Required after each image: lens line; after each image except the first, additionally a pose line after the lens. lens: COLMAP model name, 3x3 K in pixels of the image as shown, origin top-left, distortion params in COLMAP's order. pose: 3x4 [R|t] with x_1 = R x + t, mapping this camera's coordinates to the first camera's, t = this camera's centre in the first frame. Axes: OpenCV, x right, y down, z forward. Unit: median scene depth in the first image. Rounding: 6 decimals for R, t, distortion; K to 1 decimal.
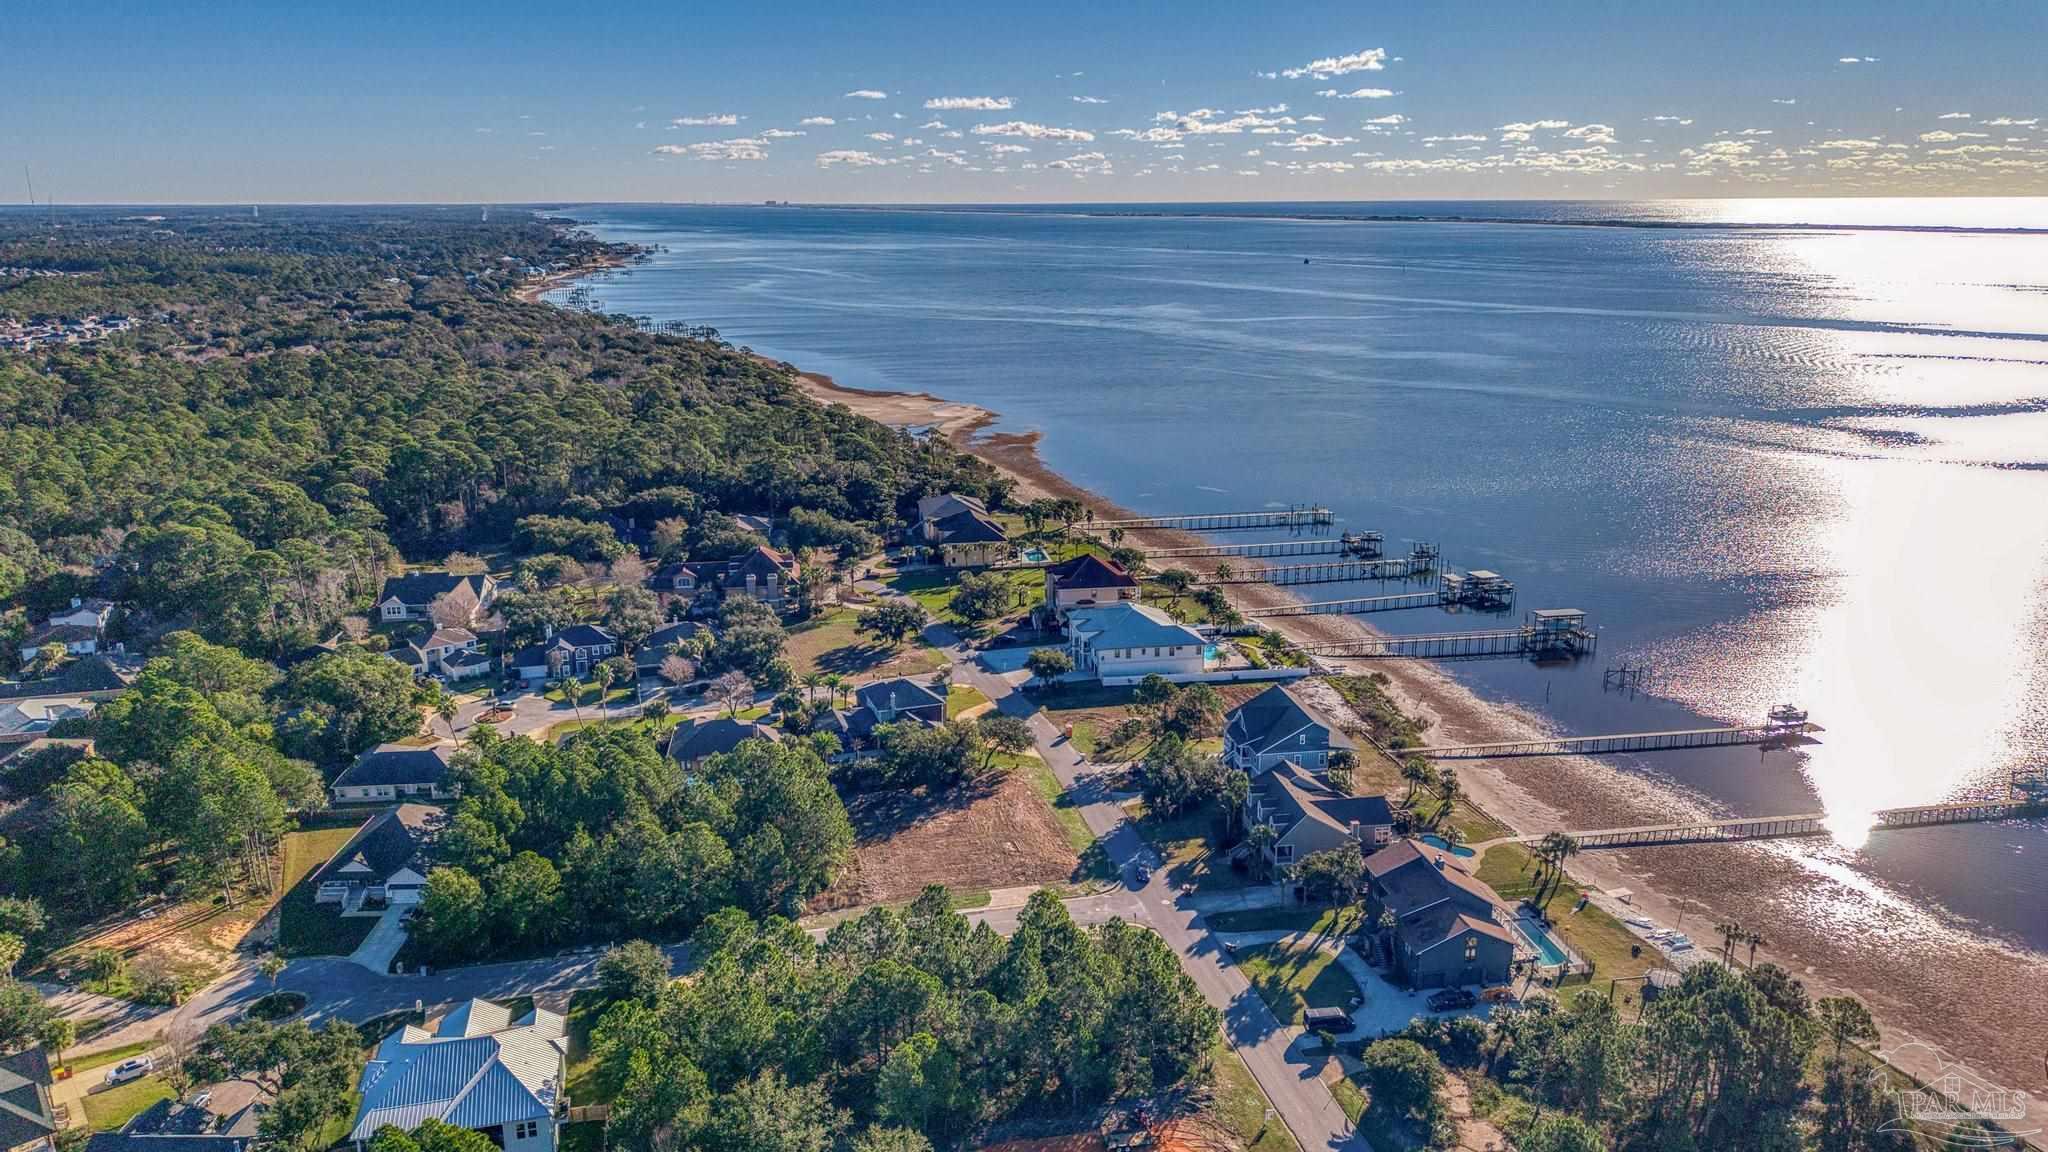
lens RADIAL K [[1426.3, 0, 1010.9], [0, 1426.3, 575.4], [0, 0, 1]] dist [0.079182, -0.072997]
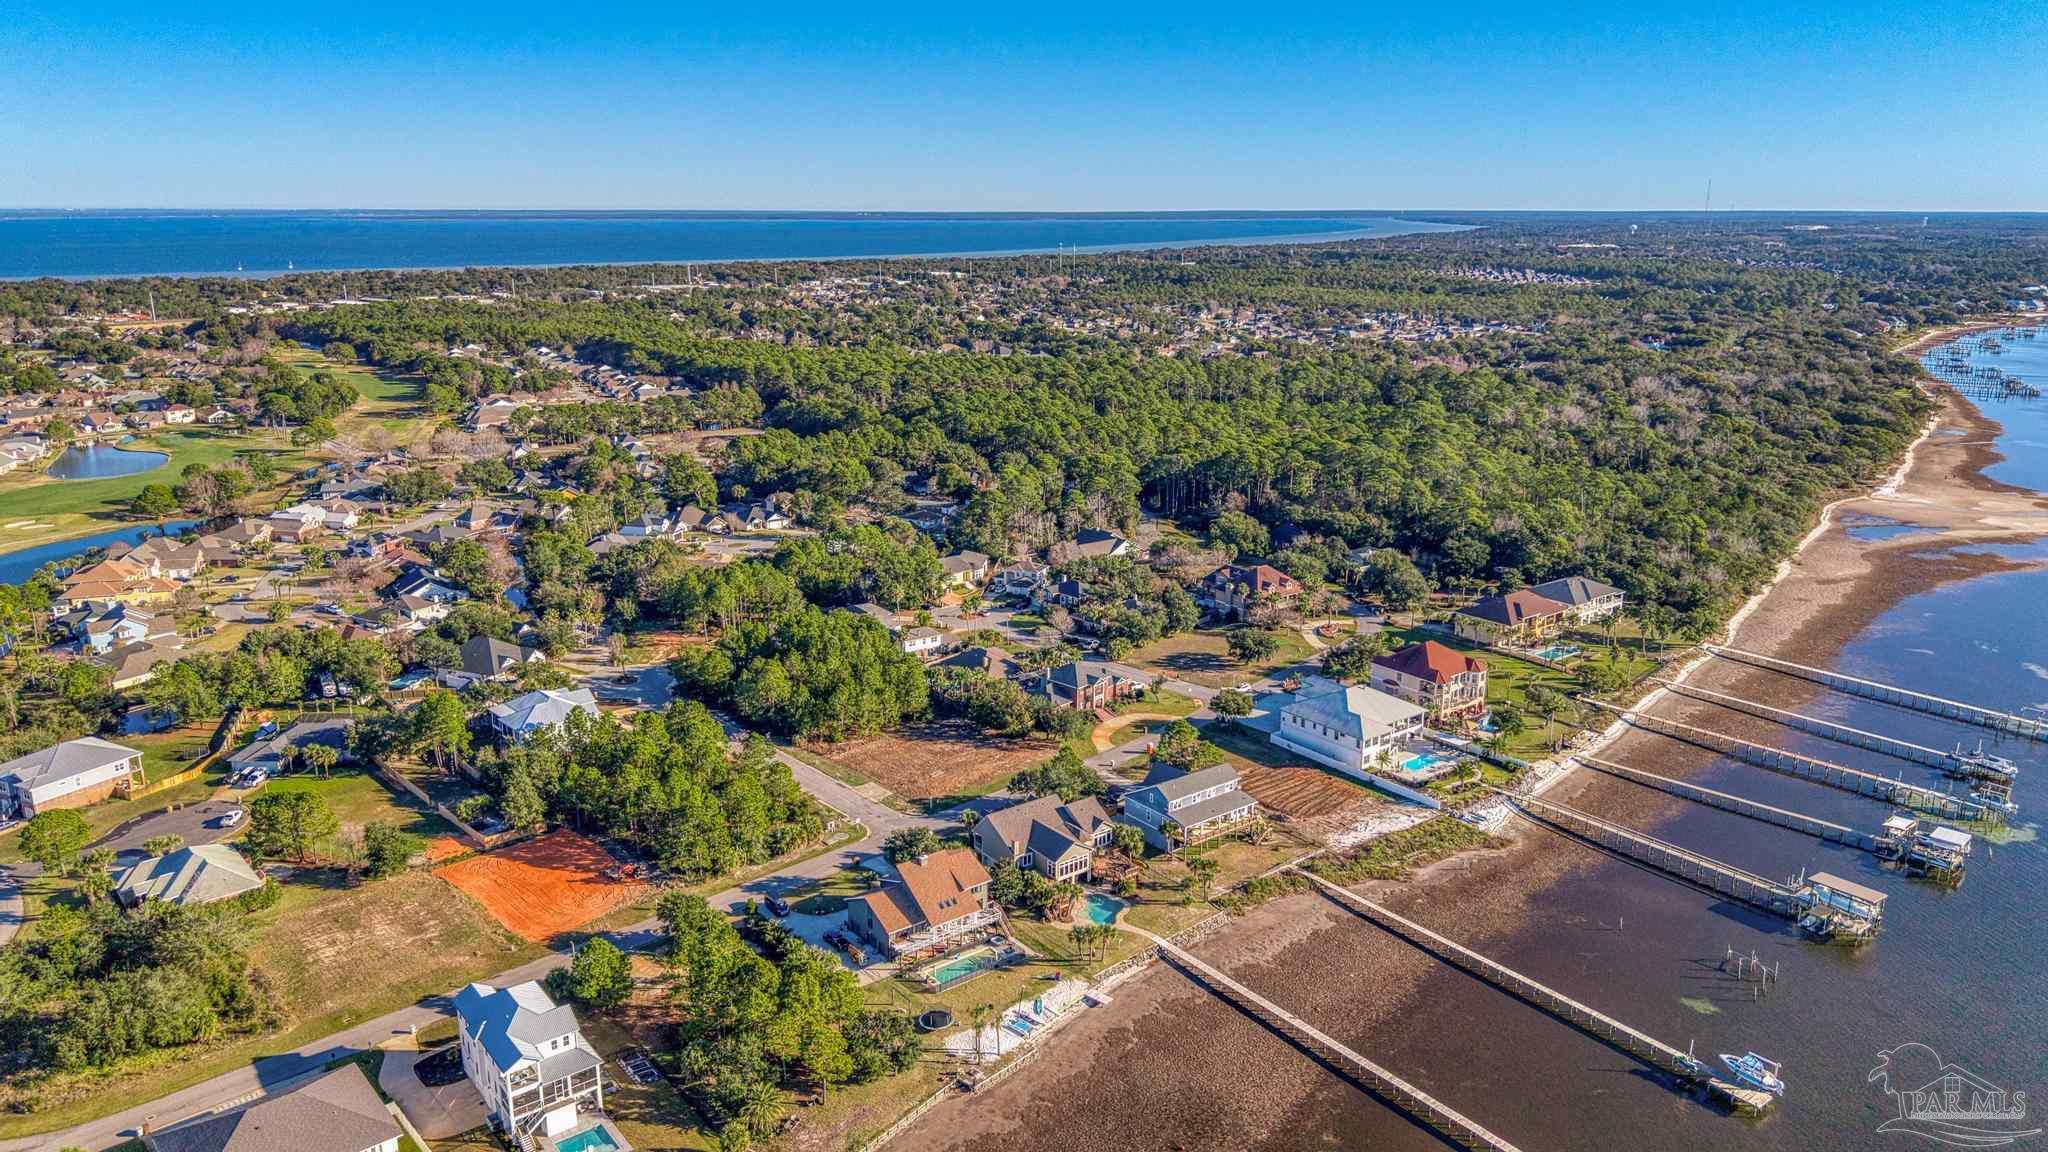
lens RADIAL K [[1426.3, 0, 1010.9], [0, 1426.3, 575.4], [0, 0, 1]] dist [0.079182, -0.072997]
pose [[0.479165, 0.231873, -0.846543, 0.841157], [-0.233351, 0.963419, 0.131803, -0.137806], [0.846137, 0.134386, 0.515745, 0.250252]]
